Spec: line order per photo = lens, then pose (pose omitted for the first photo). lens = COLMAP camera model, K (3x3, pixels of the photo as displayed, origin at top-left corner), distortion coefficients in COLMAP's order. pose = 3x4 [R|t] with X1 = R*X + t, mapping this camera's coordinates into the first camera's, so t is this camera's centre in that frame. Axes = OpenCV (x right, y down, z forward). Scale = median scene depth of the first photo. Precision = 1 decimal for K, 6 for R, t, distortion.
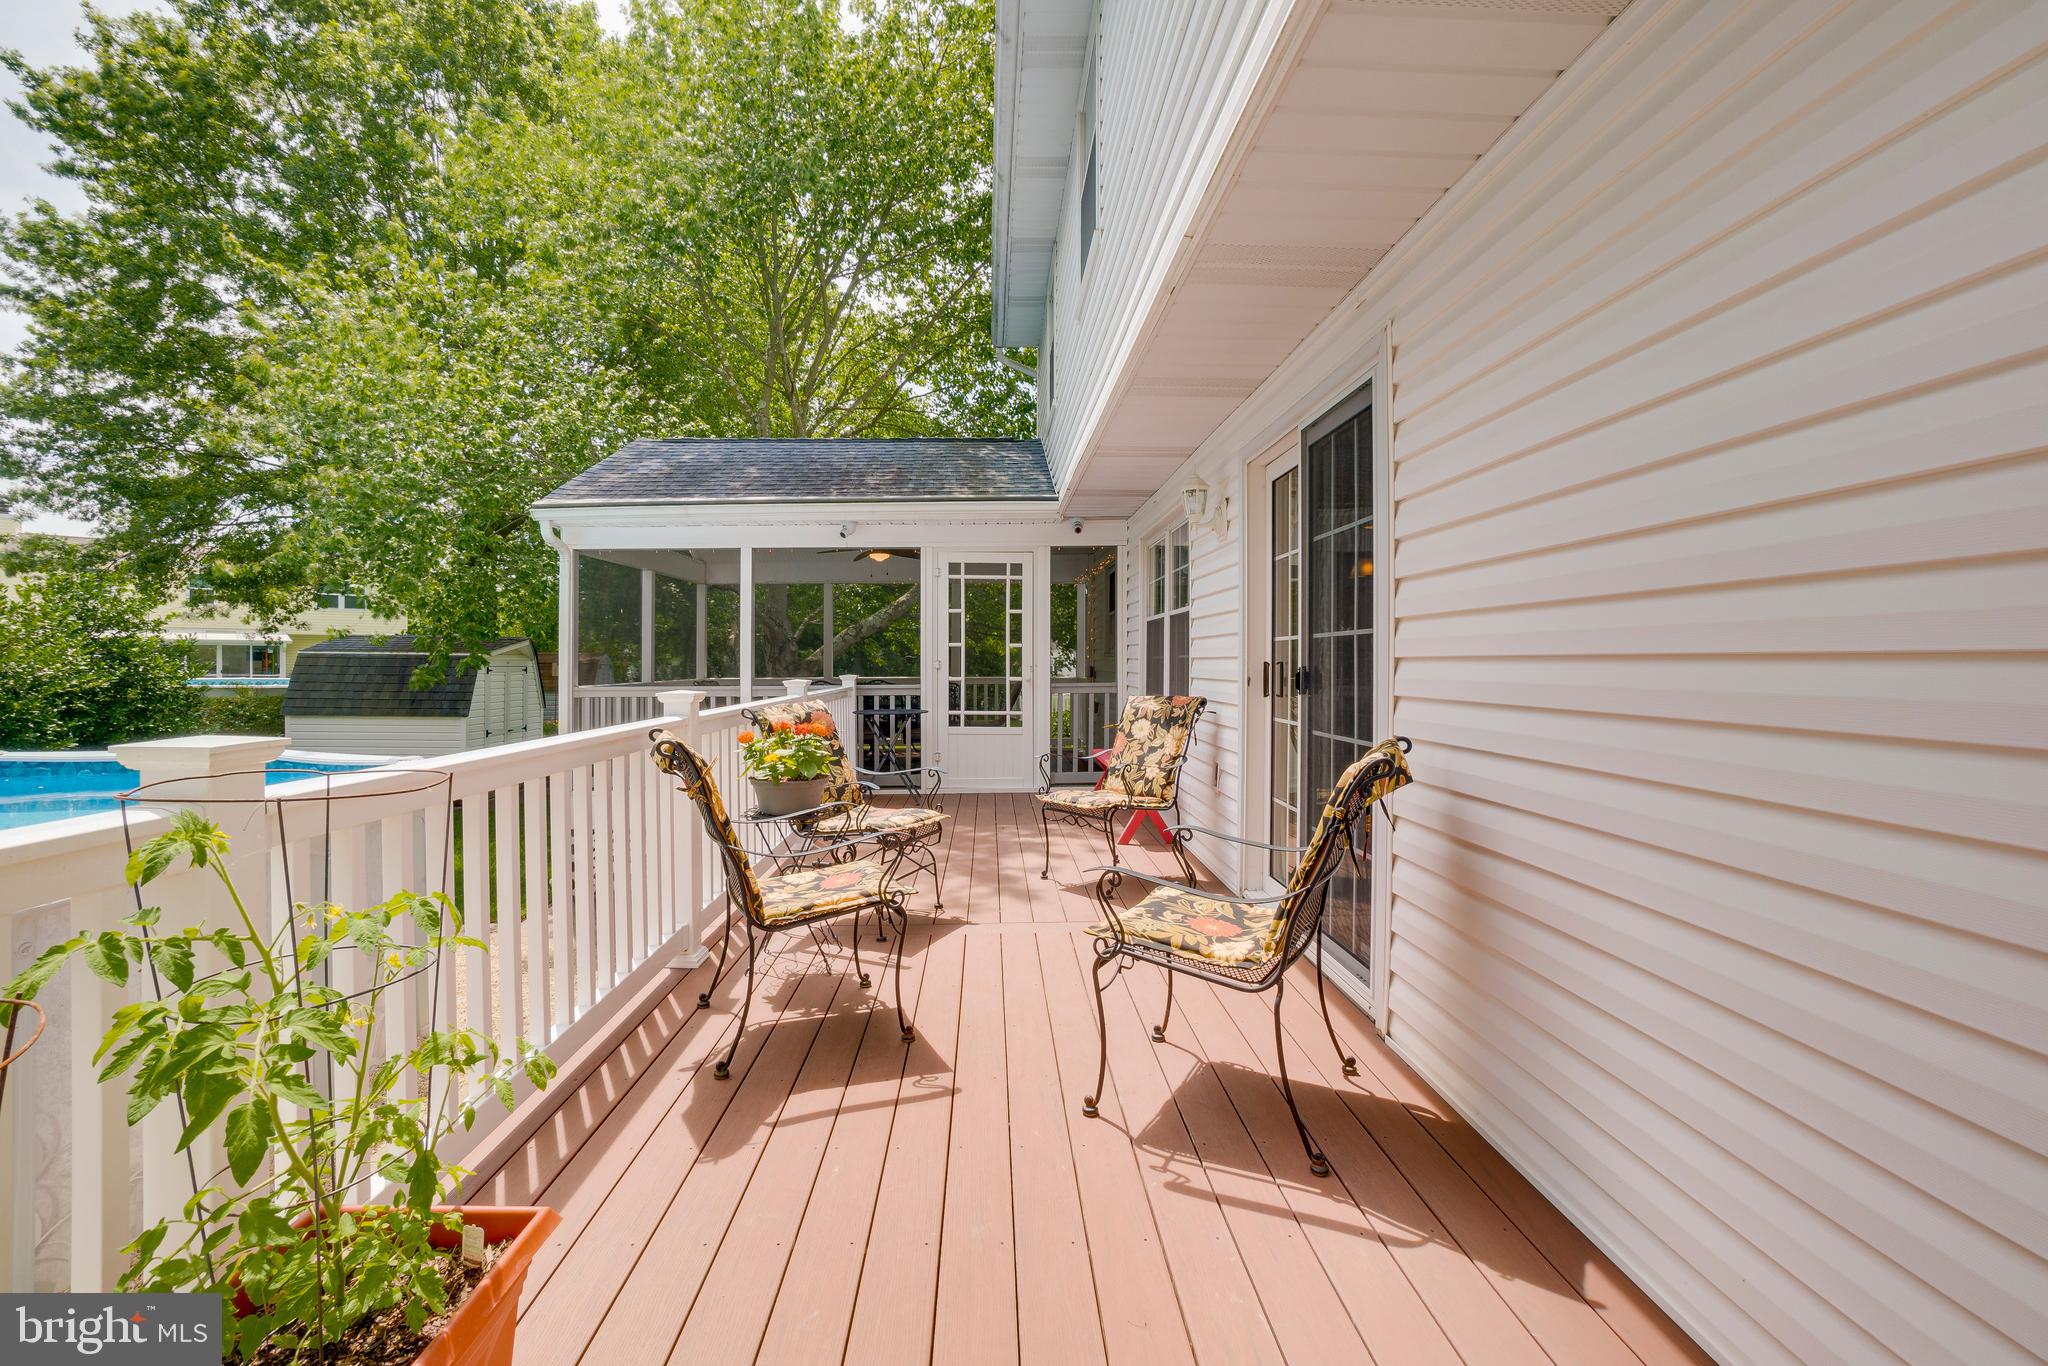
lens RADIAL K [[907.7, 0, 1021.1], [0, 907.7, 671.3], [0, 0, 1]] dist [-0.058004, 0.019440]
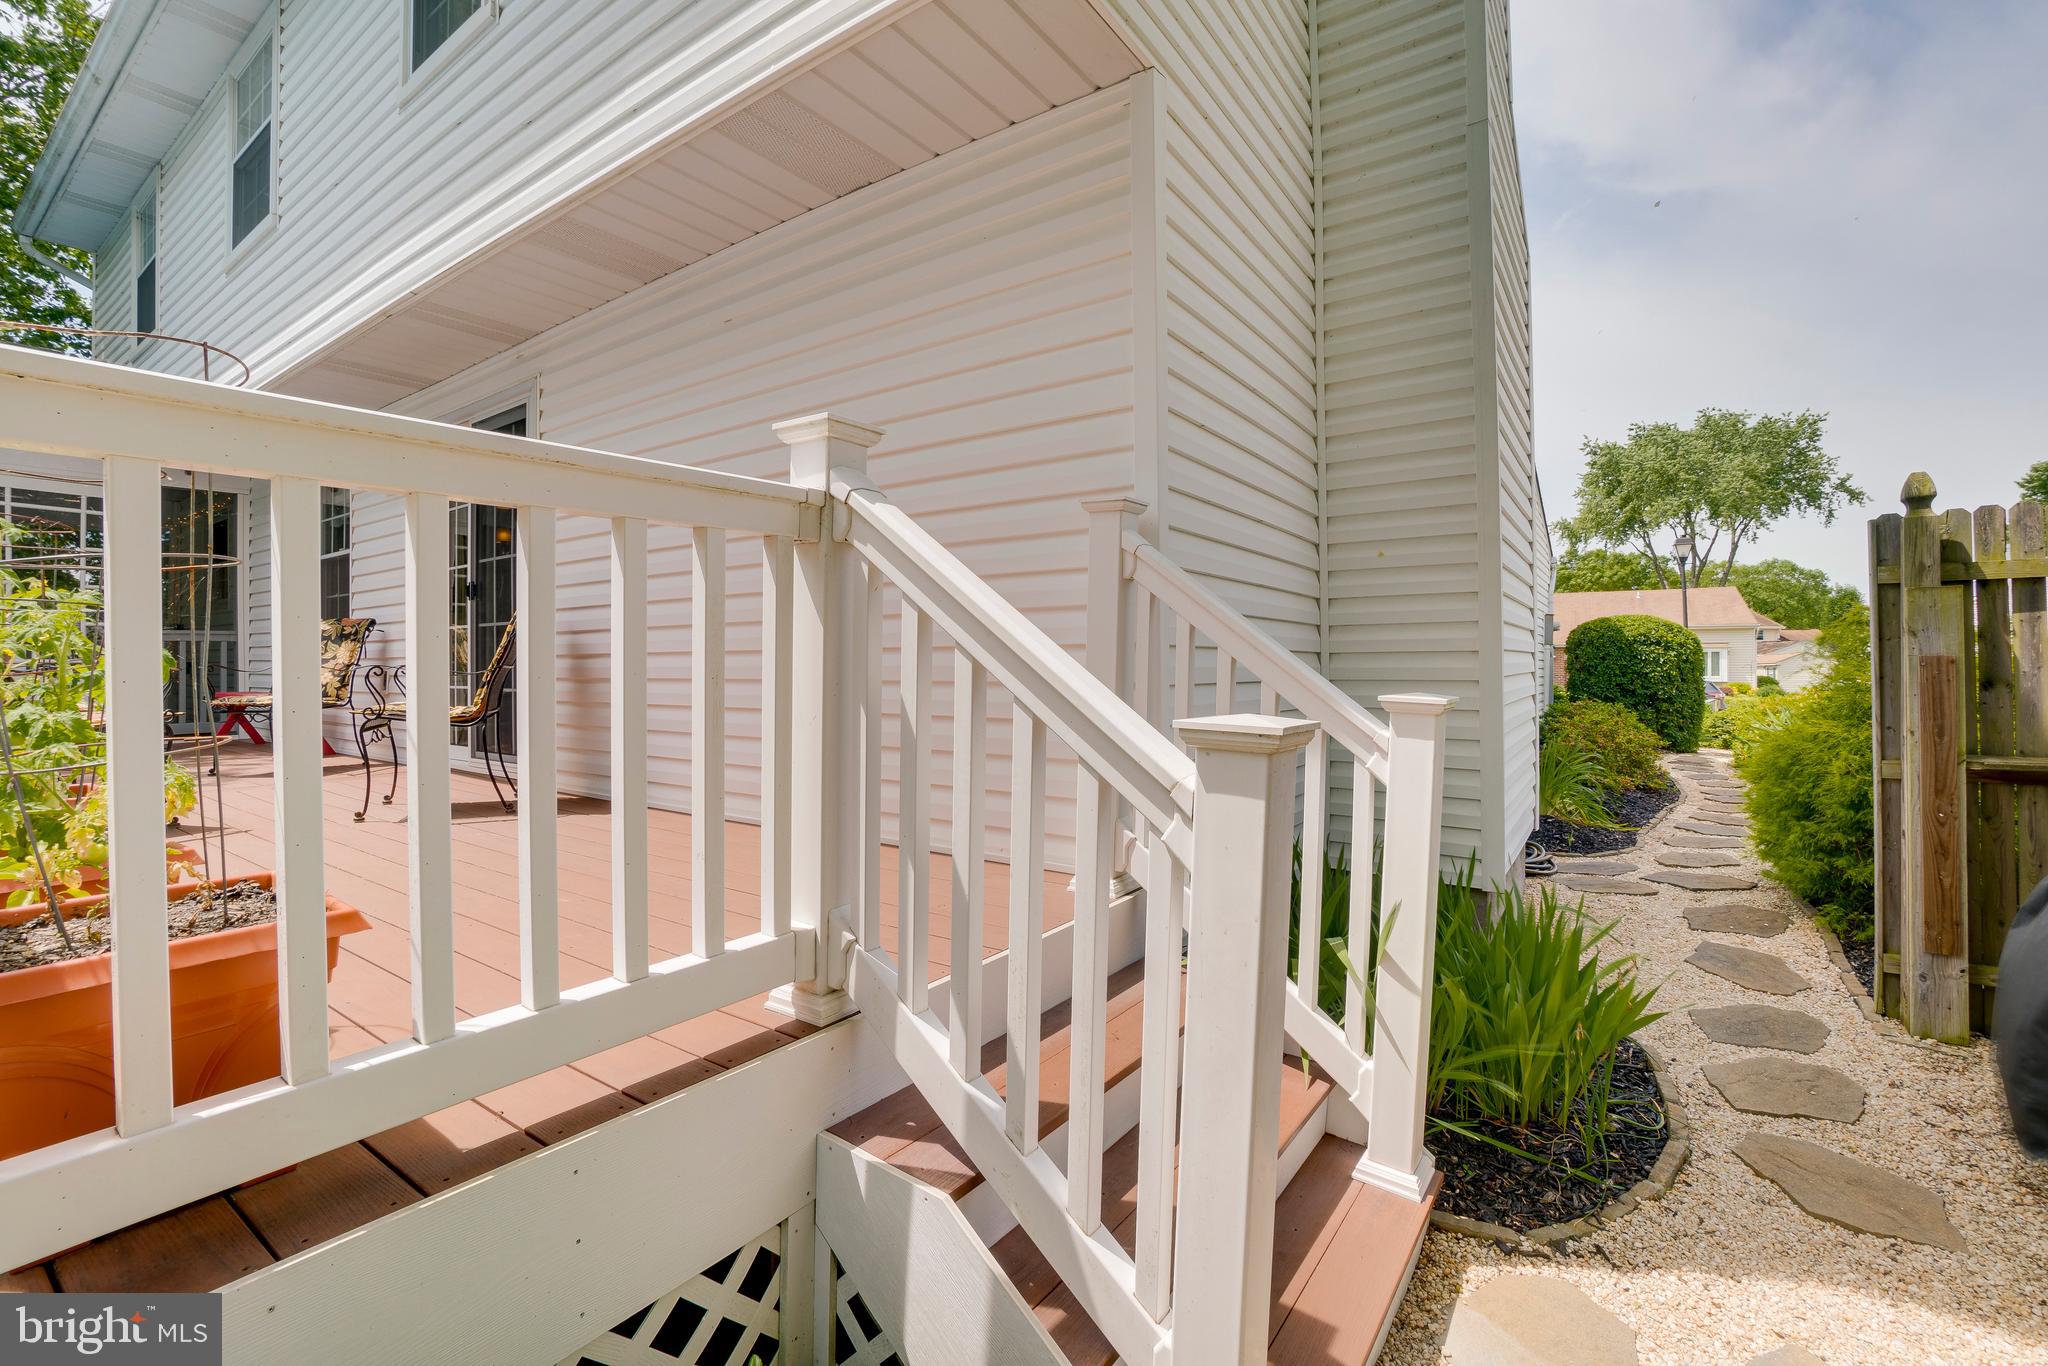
lens RADIAL K [[907.7, 0, 1020.6], [0, 907.7, 683.9], [0, 0, 1]] dist [-0.058004, 0.019440]
pose [[0.607398, -0.008279, 0.794354, -0.226629], [0.008299, 0.999957, 0.004076, 0.121436], [-0.794354, 0.004117, 0.607441, -0.453545]]
